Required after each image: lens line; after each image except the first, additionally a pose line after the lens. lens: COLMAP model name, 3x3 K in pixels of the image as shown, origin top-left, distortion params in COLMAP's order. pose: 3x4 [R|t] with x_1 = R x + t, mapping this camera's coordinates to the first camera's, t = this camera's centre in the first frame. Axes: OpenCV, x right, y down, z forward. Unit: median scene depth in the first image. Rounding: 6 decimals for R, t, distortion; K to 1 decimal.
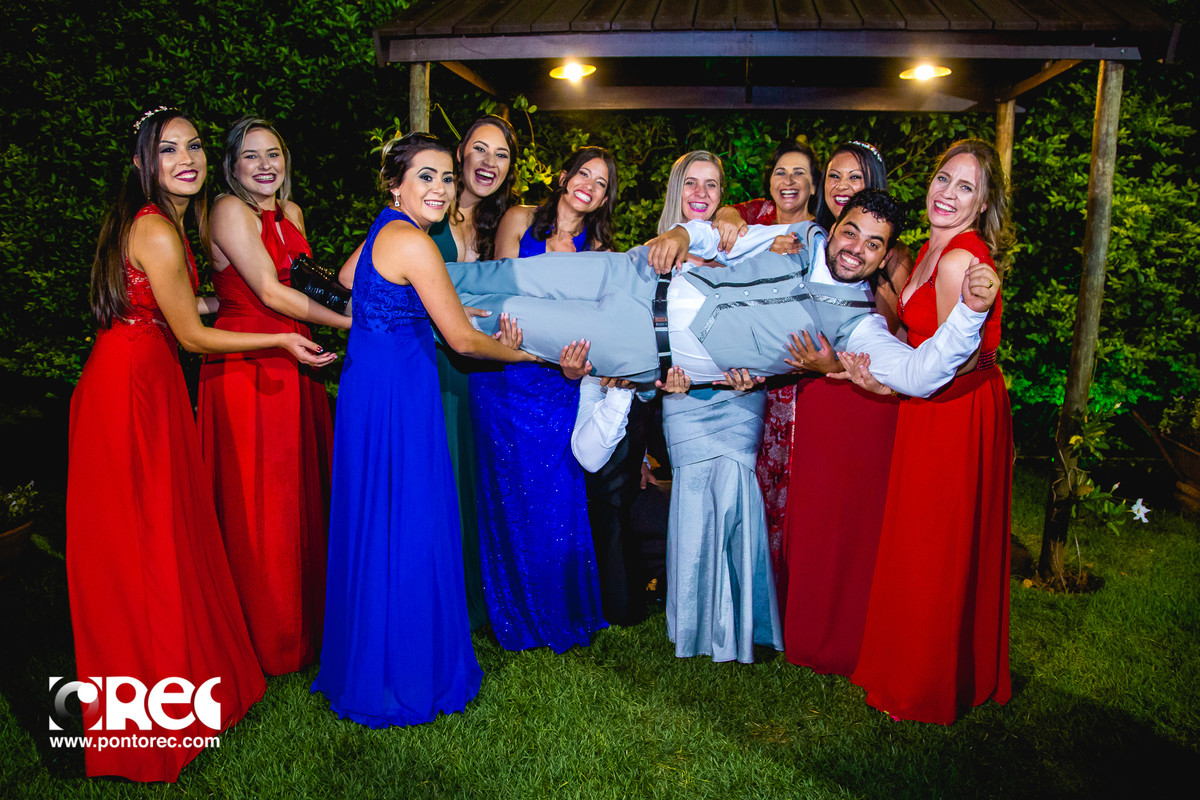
lens RADIAL K [[900.6, 0, 566.0], [0, 900.6, 395.7], [0, 0, 1]] dist [-0.137762, 0.084300]
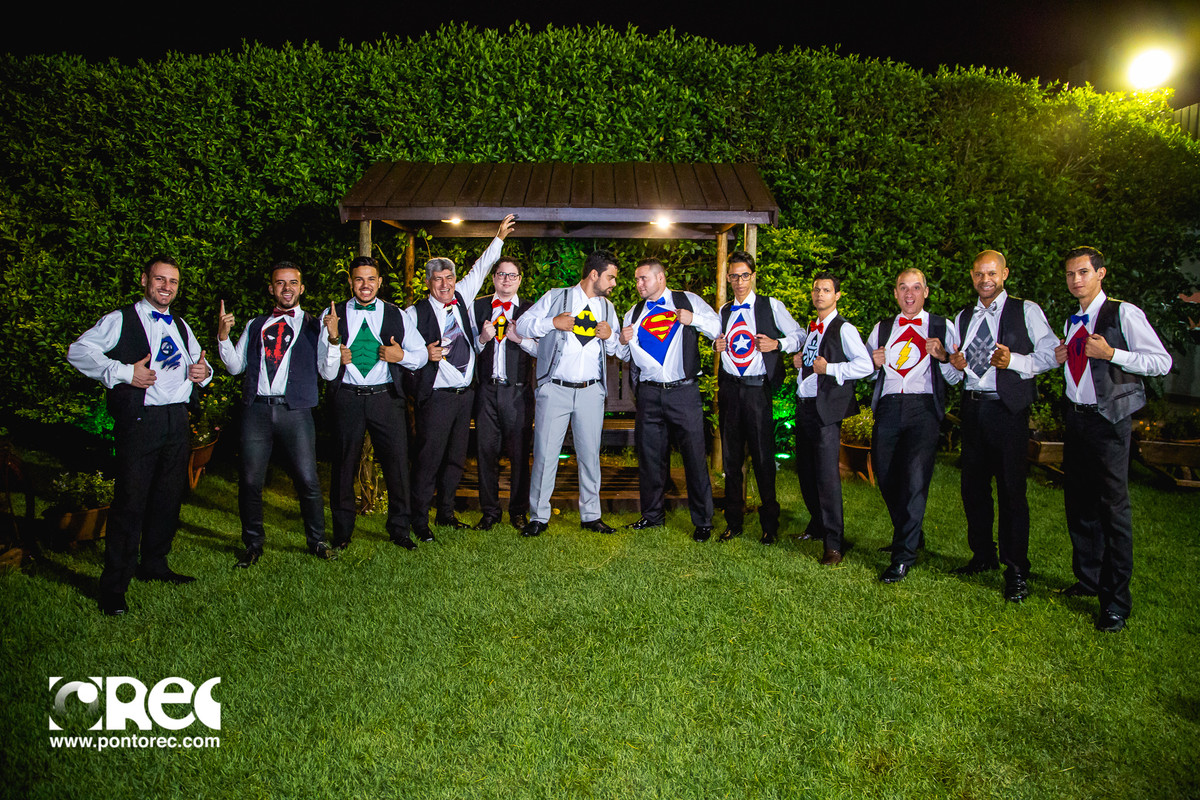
lens RADIAL K [[841.0, 0, 596.1], [0, 841.0, 401.3], [0, 0, 1]] dist [-0.120810, 0.075057]
pose [[0.984235, -0.024911, 0.175101, -0.012551], [0.035274, 0.997789, -0.056321, 0.054191], [-0.173311, 0.061610, 0.982938, -0.446307]]
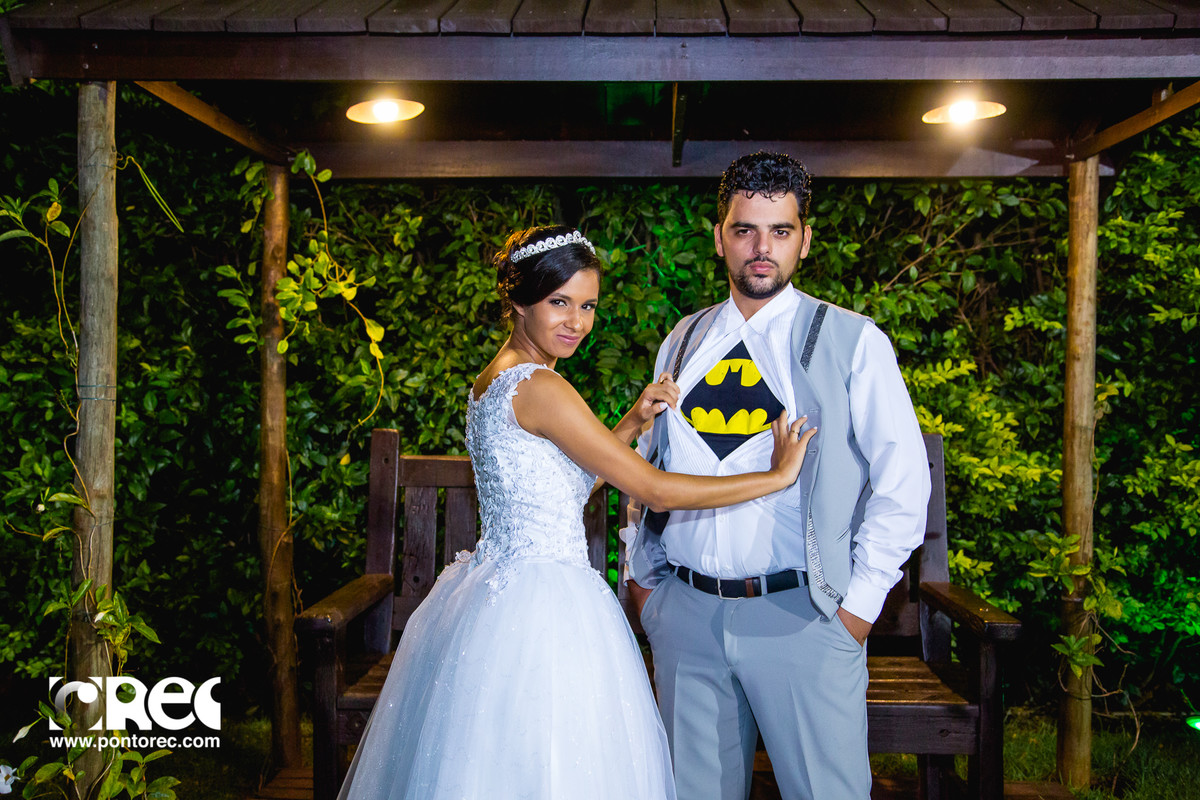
lens RADIAL K [[1250.4, 0, 587.5], [0, 1250.4, 405.1], [0, 0, 1]] dist [0.034575, 0.009987]
pose [[0.991168, -0.012669, 0.132003, 0.023829], [0.031053, 0.989922, -0.138165, -0.041280], [-0.128923, 0.141044, 0.981573, 0.150918]]
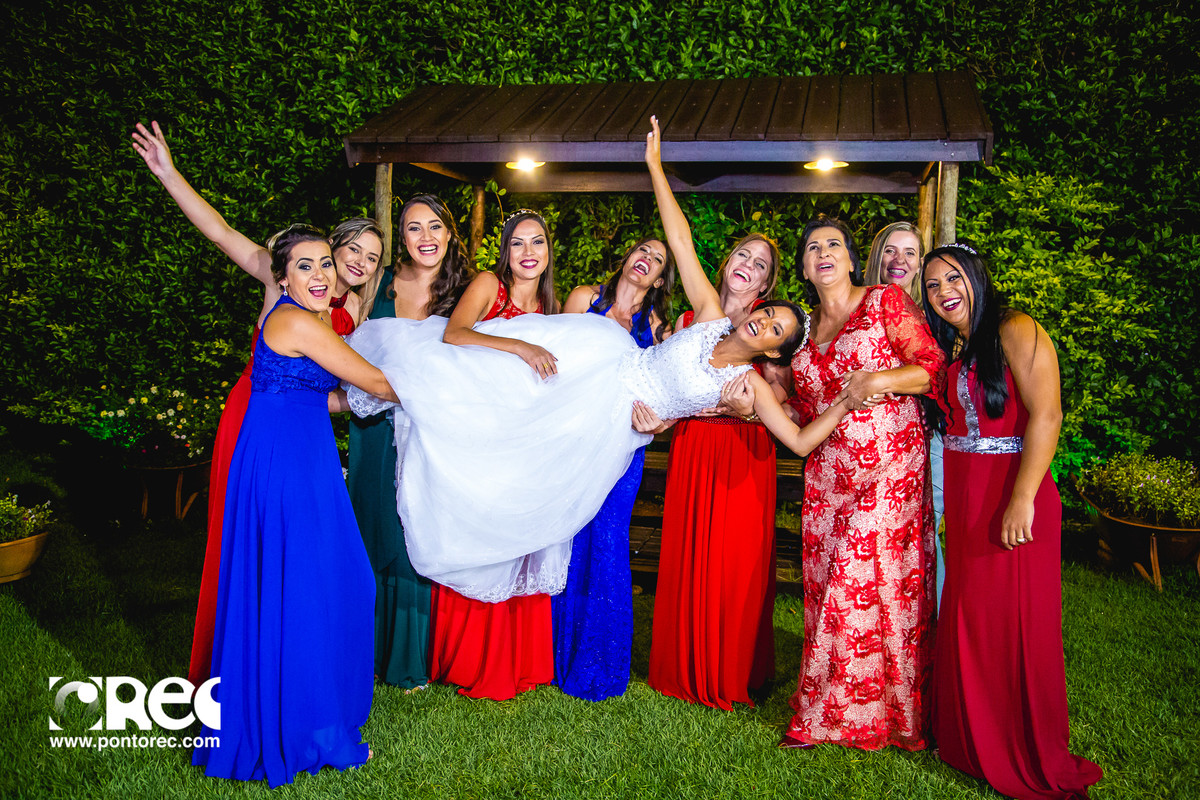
lens RADIAL K [[1045.4, 0, 590.7], [0, 1045.4, 402.6], [0, 0, 1]] dist [-0.049611, 0.101445]
pose [[0.997690, 0.018055, -0.065486, 0.156594], [-0.022661, 0.997270, -0.070276, 0.033068], [0.064039, 0.071598, 0.995376, -0.277232]]
